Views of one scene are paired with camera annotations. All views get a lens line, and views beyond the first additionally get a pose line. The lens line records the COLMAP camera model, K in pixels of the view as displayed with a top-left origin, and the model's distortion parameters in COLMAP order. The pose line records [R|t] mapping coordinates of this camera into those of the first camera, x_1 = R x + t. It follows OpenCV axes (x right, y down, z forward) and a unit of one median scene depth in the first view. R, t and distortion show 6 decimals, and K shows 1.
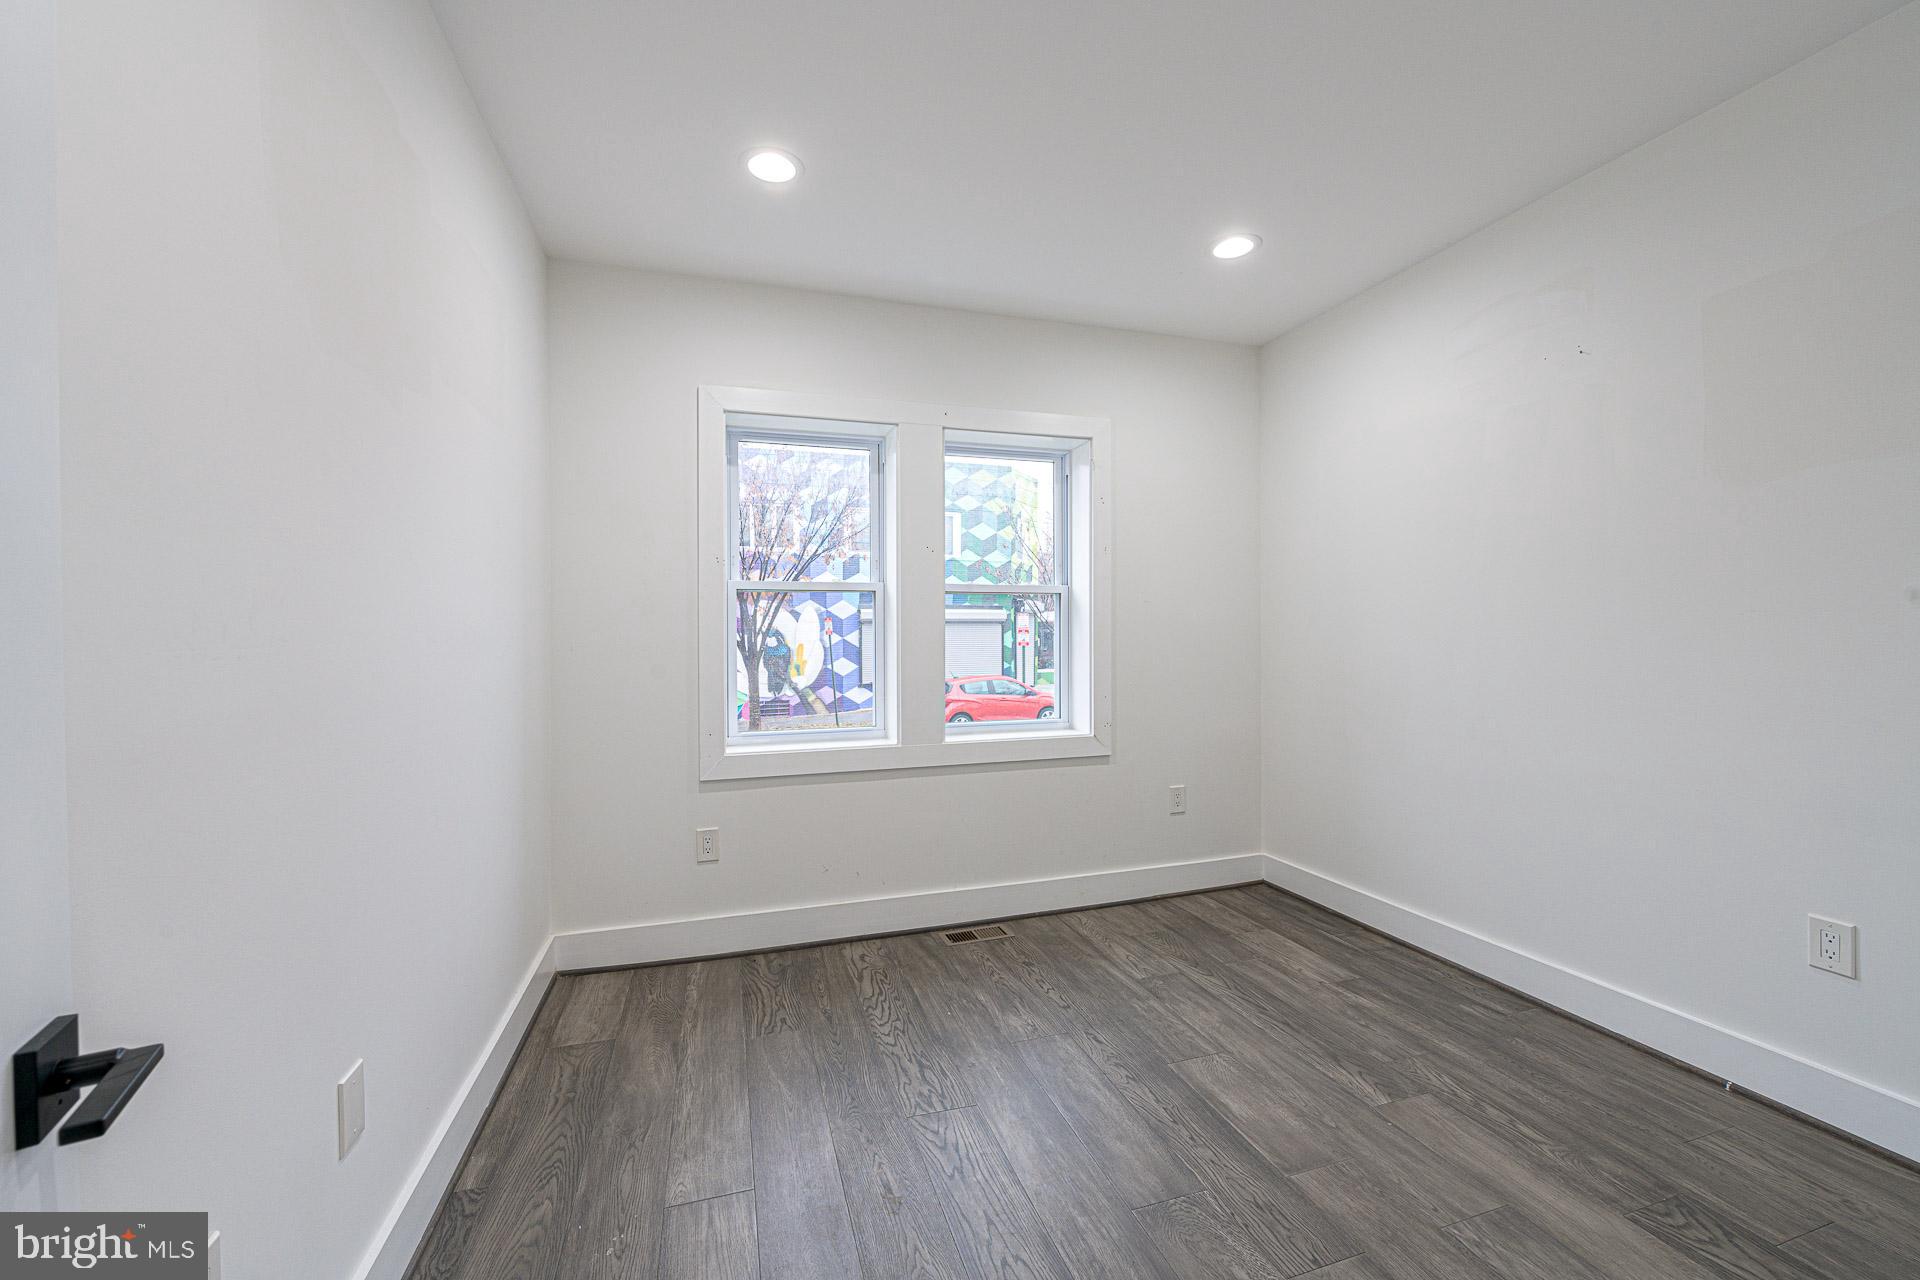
lens RADIAL K [[761.0, 0, 954.4], [0, 761.0, 619.3], [0, 0, 1]] dist [-0.007196, -0.001174]
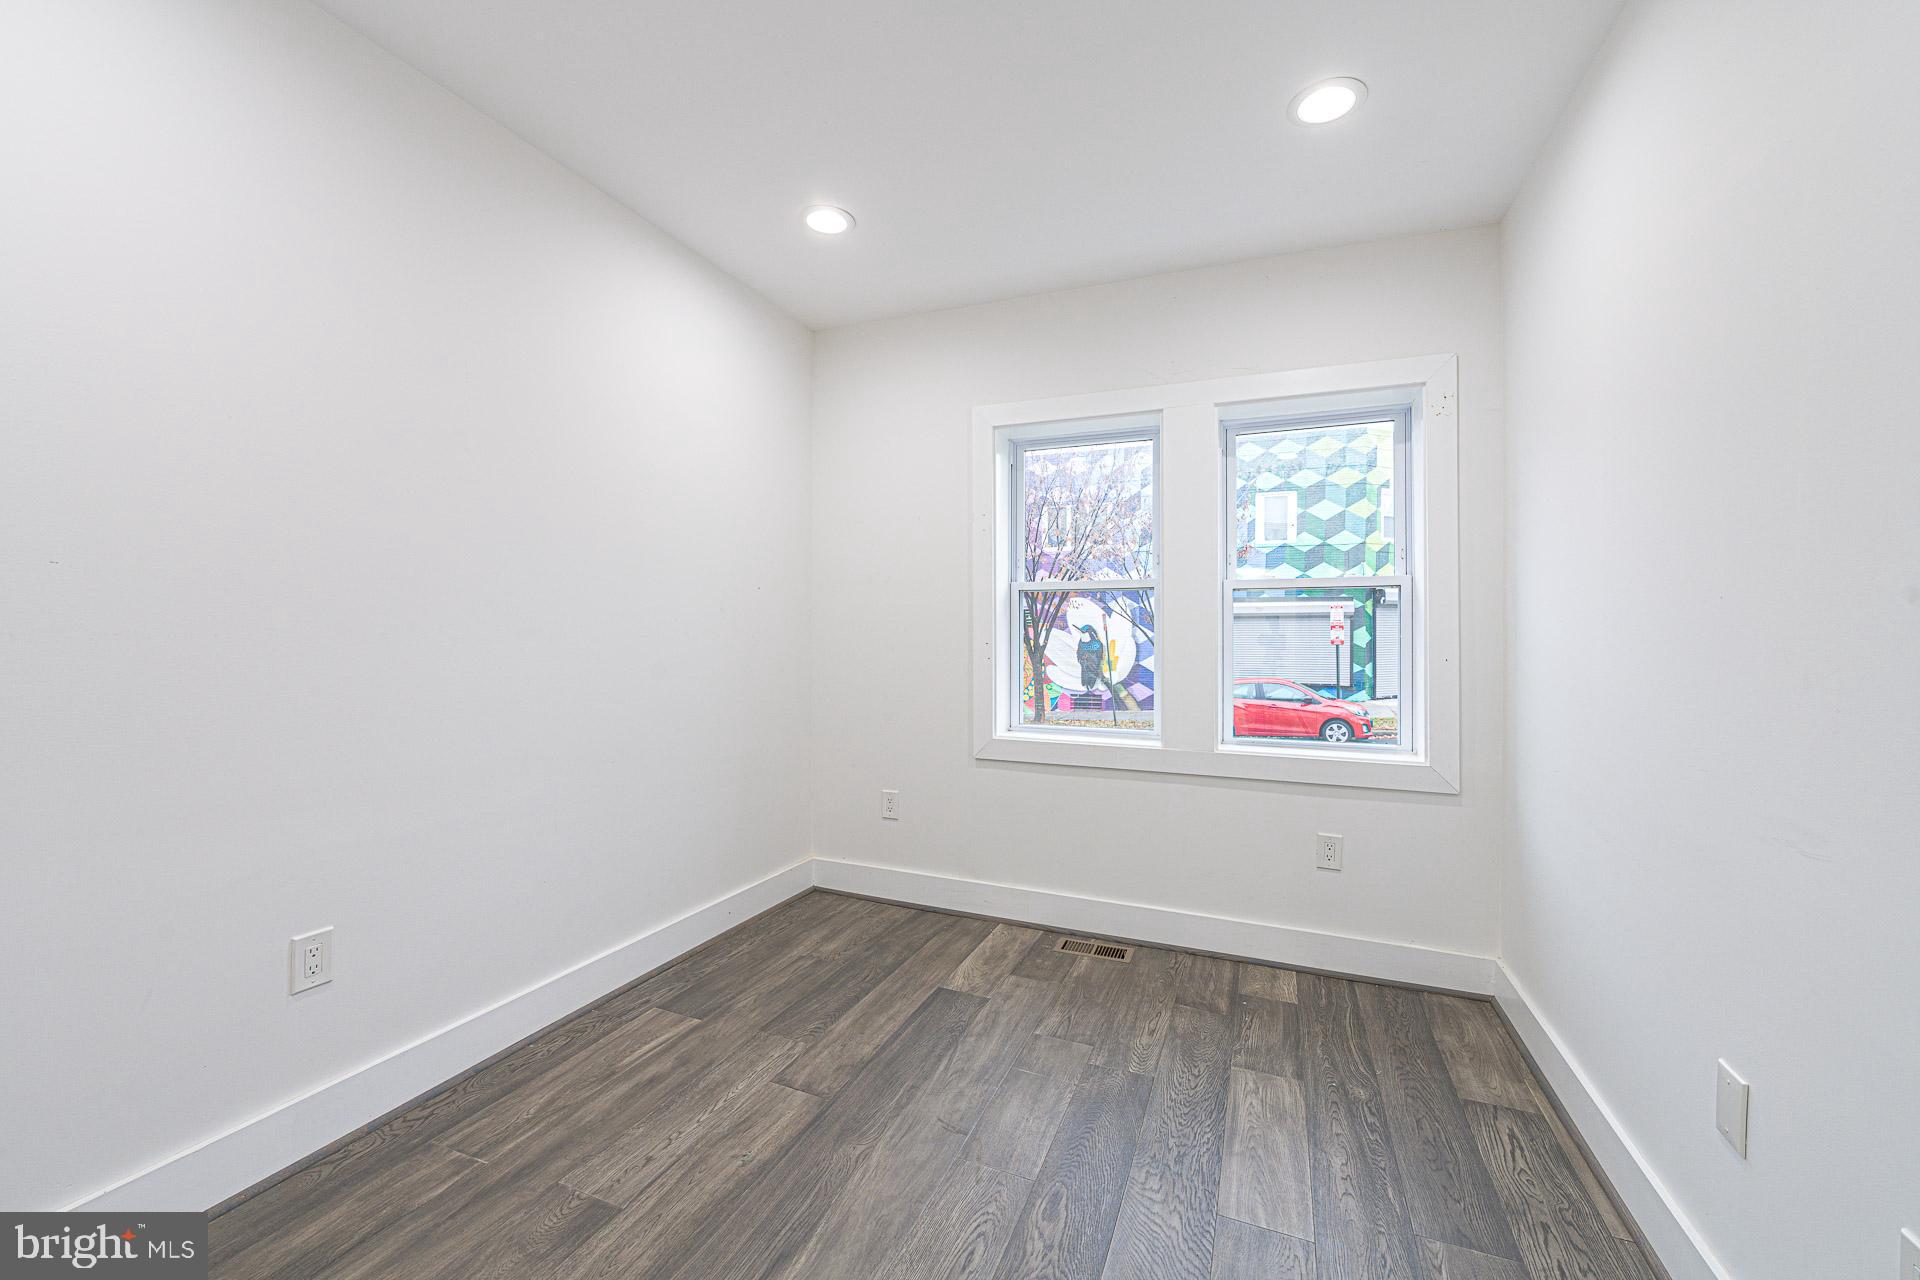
lens RADIAL K [[761.0, 0, 970.5], [0, 761.0, 614.7], [0, 0, 1]] dist [-0.007196, -0.001174]
pose [[0.760024, -0.009523, -0.649825, 0.309847], [0.007911, 0.999954, -0.005402, 0.003214], [0.649846, -0.001035, 0.760065, 0.110233]]
